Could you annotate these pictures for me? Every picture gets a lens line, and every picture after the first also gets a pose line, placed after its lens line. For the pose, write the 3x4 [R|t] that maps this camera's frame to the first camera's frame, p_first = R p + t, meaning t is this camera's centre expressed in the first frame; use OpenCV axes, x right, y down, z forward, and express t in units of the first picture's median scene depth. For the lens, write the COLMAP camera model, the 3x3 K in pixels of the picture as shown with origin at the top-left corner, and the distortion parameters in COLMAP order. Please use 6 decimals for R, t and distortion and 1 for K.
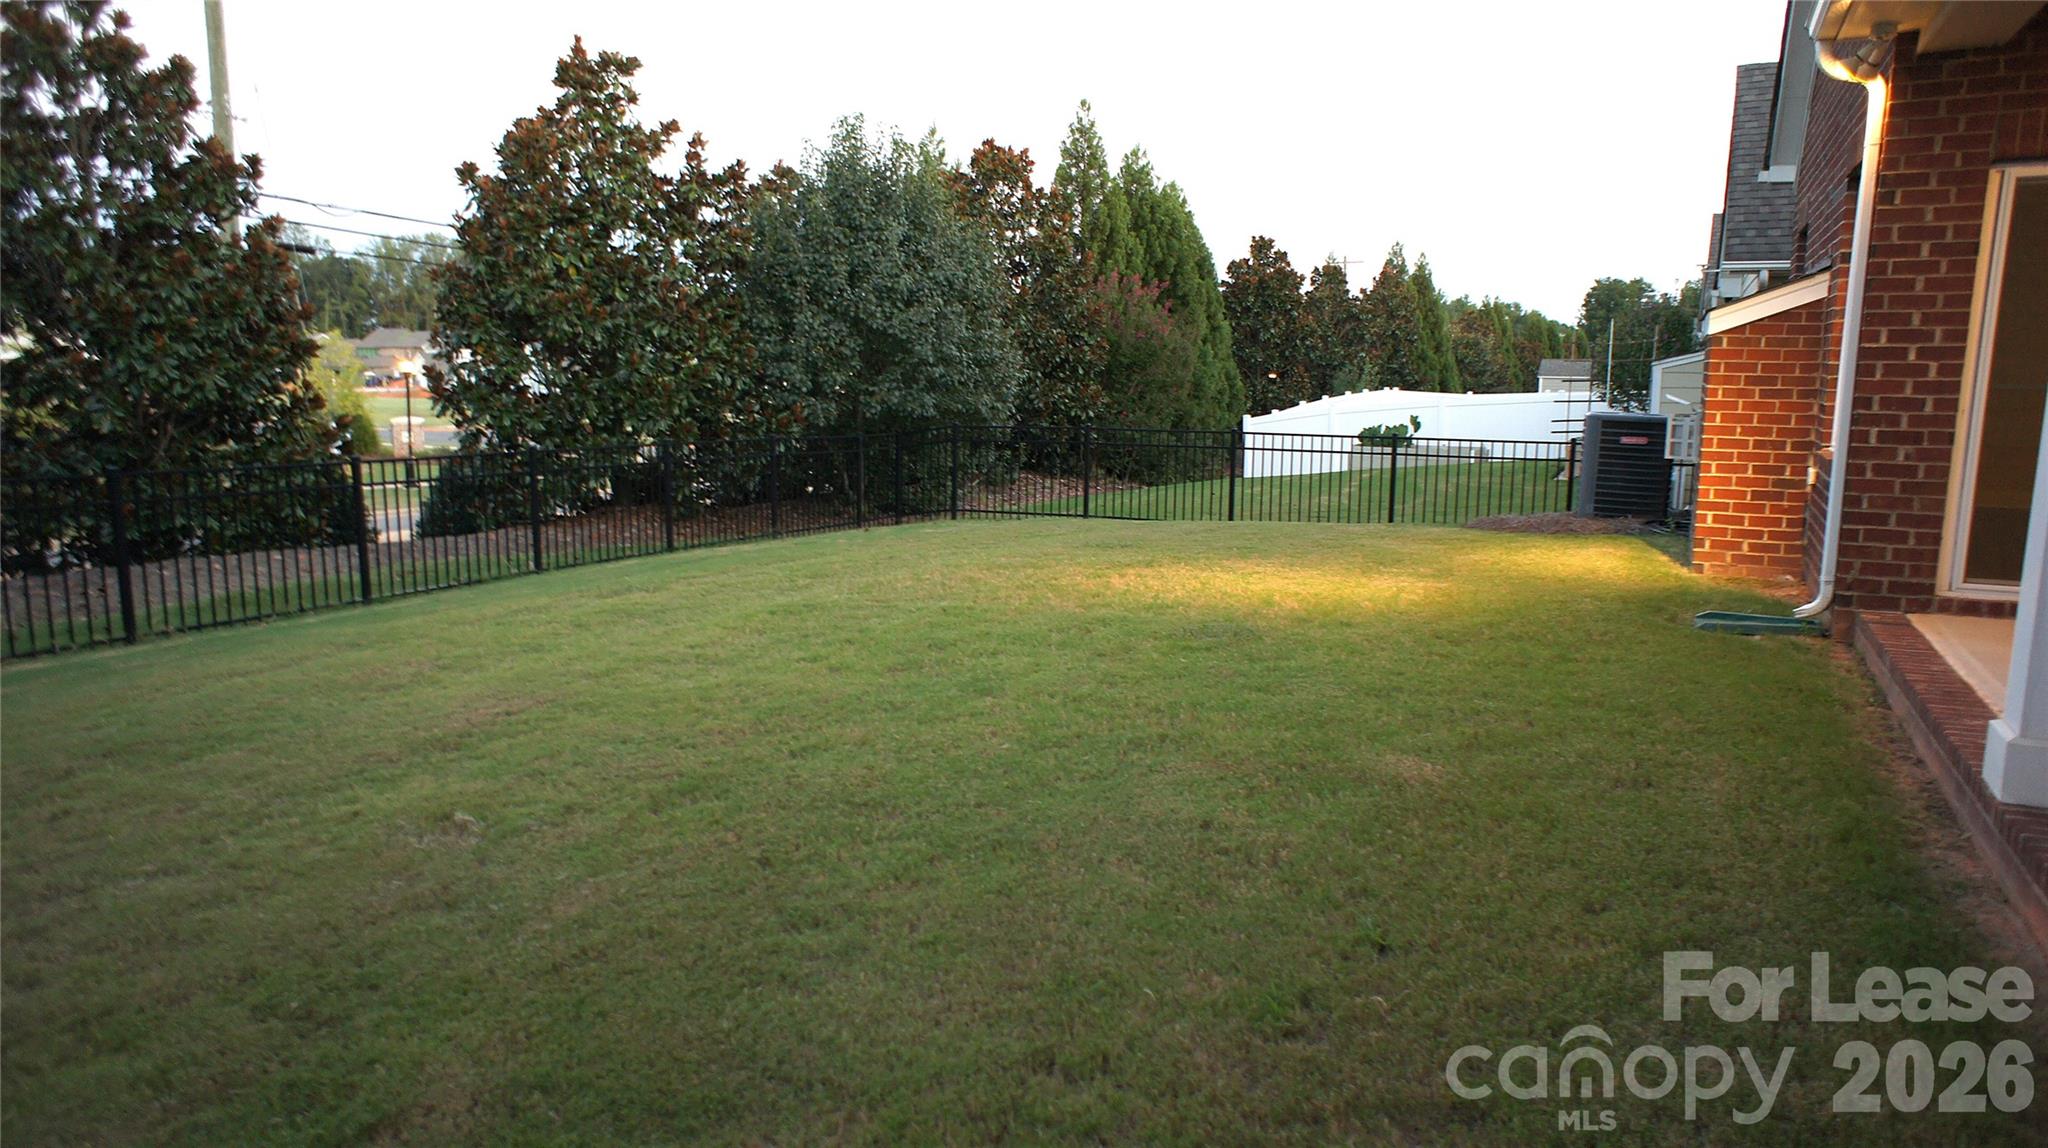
lens RADIAL K [[1376.6, 0, 1016.7], [0, 1376.6, 595.2], [0, 0, 1]] dist [-0.054682, 0.057549]
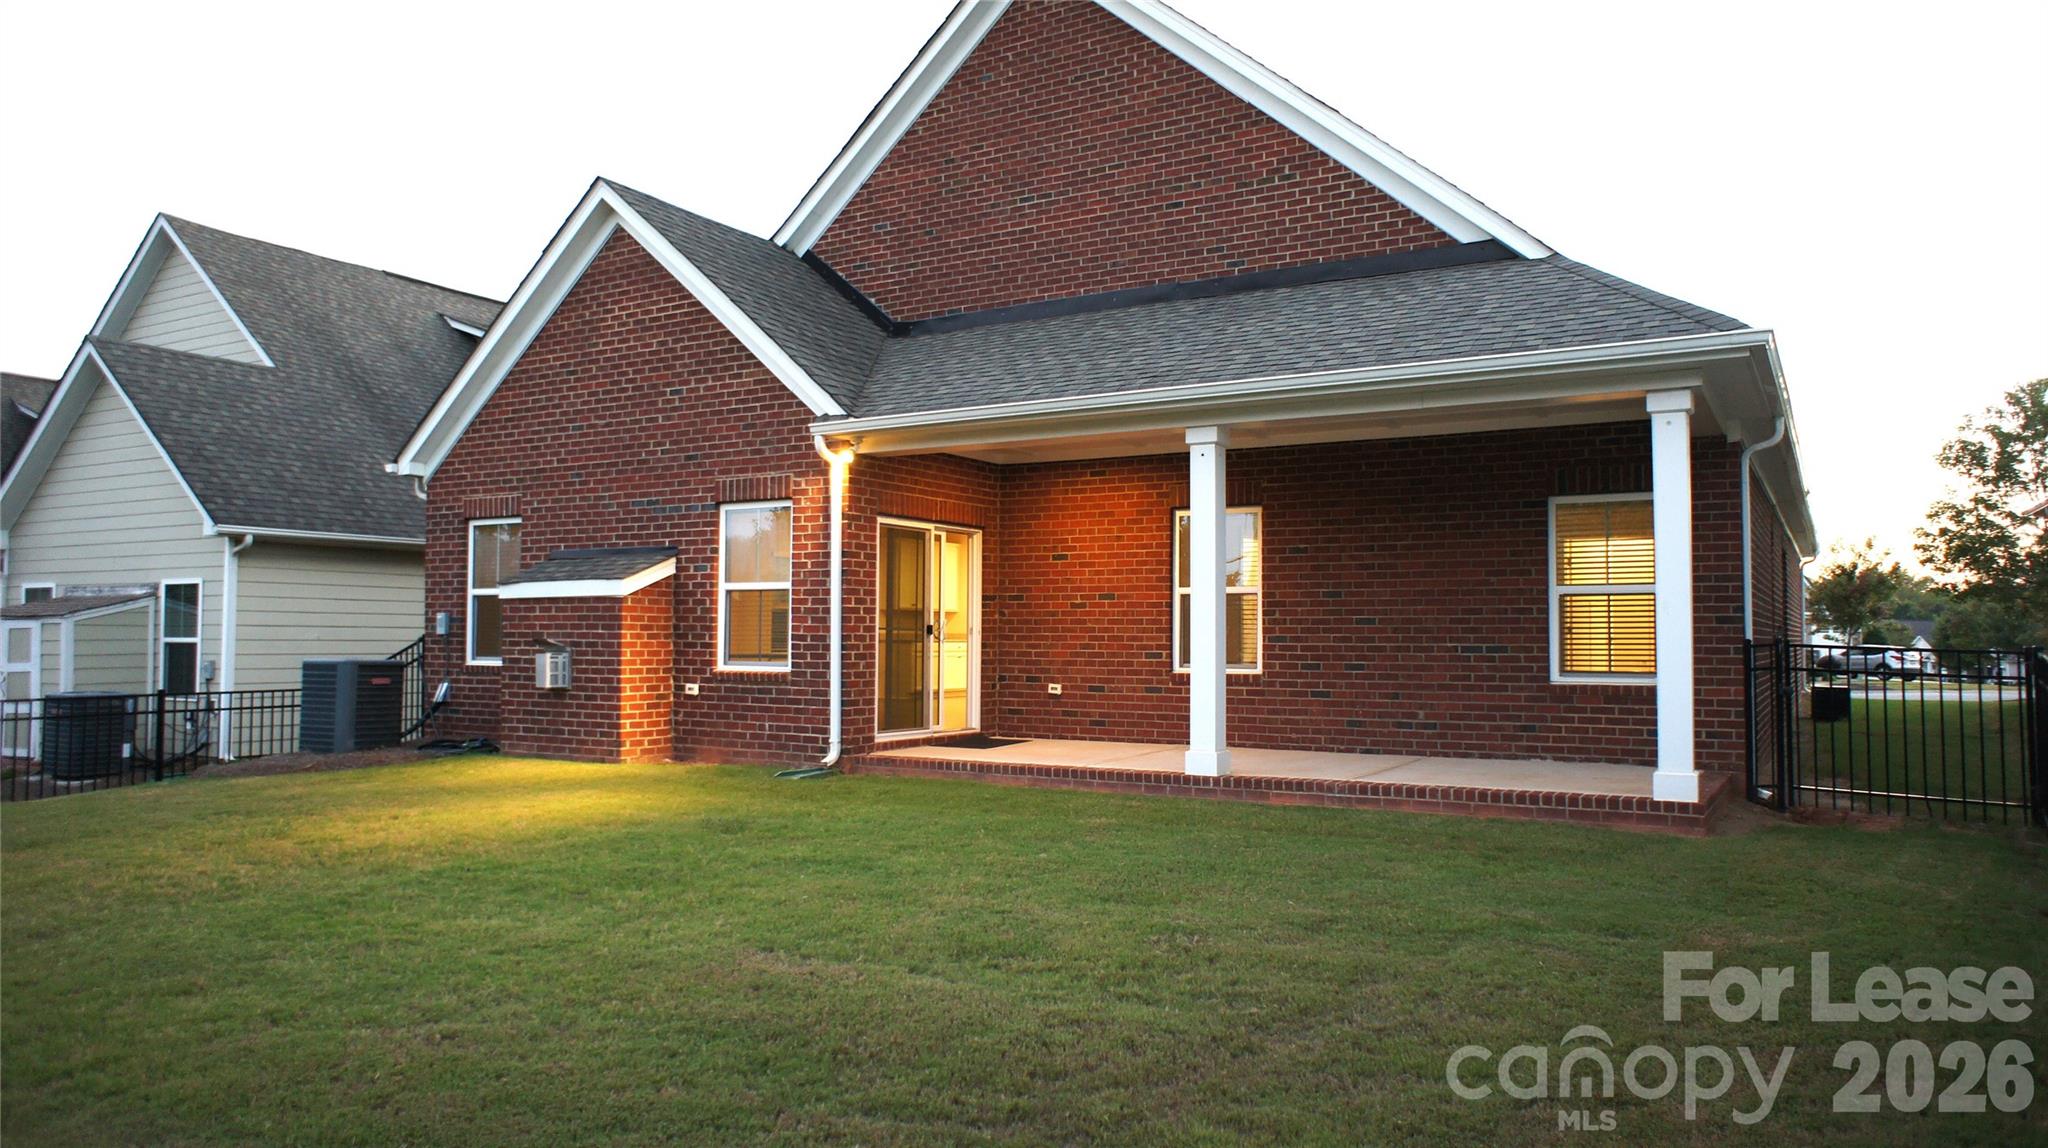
lens RADIAL K [[1376.6, 0, 1022.0], [0, 1376.6, 573.6], [0, 0, 1]] dist [-0.054682, 0.057549]
pose [[0.070567, 0.040207, 0.996696, -0.885327], [0.163309, 0.985240, -0.051307, -0.073242], [-0.984048, 0.166390, 0.062959, 0.501215]]
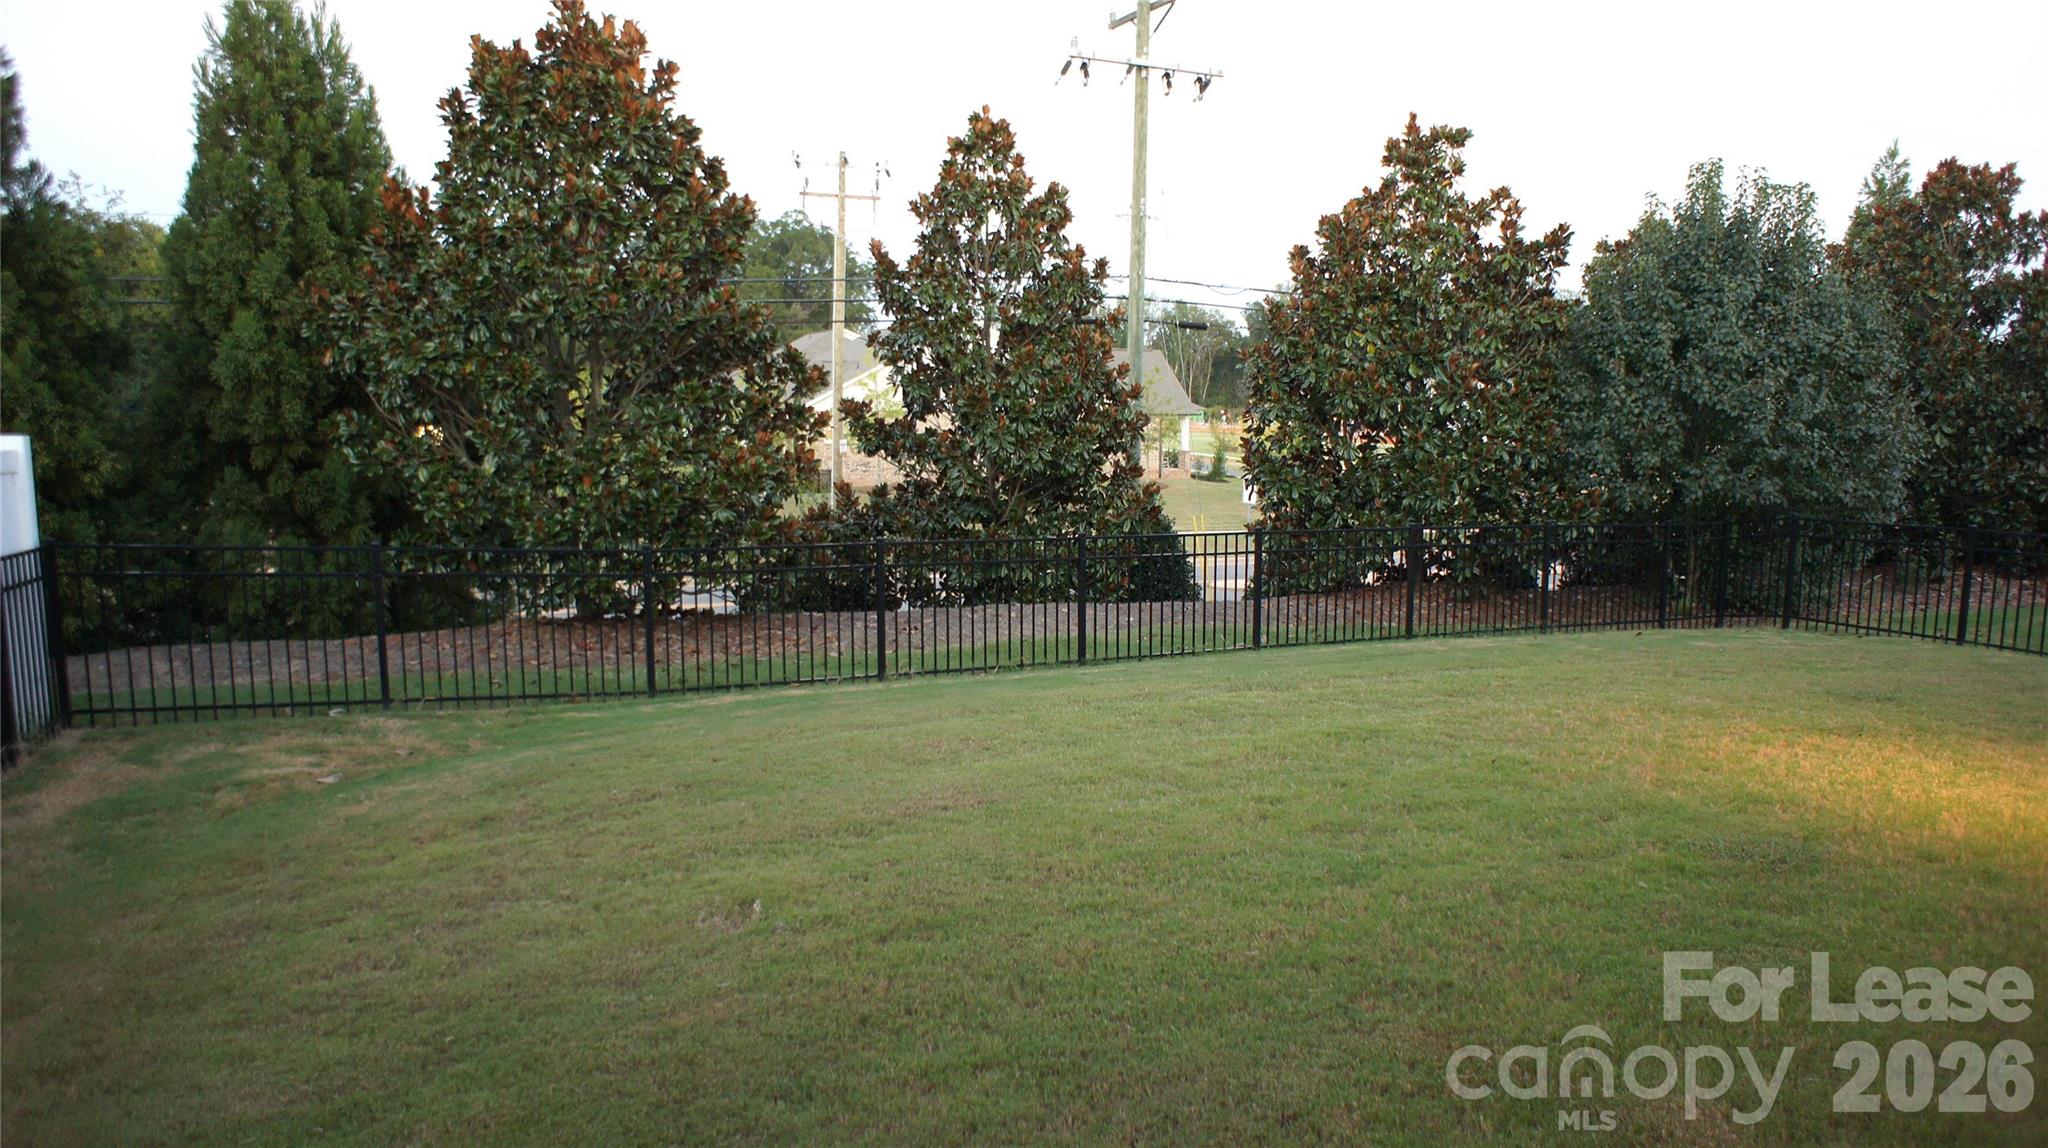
lens RADIAL K [[1376.6, 0, 1017.7], [0, 1376.6, 589.3], [0, 0, 1]] dist [-0.054682, 0.057549]
pose [[0.769675, 0.080181, -0.633381, 0.157692], [-0.102477, 0.994734, 0.001397, -0.042170], [0.630158, 0.063831, 0.773839, 0.075618]]
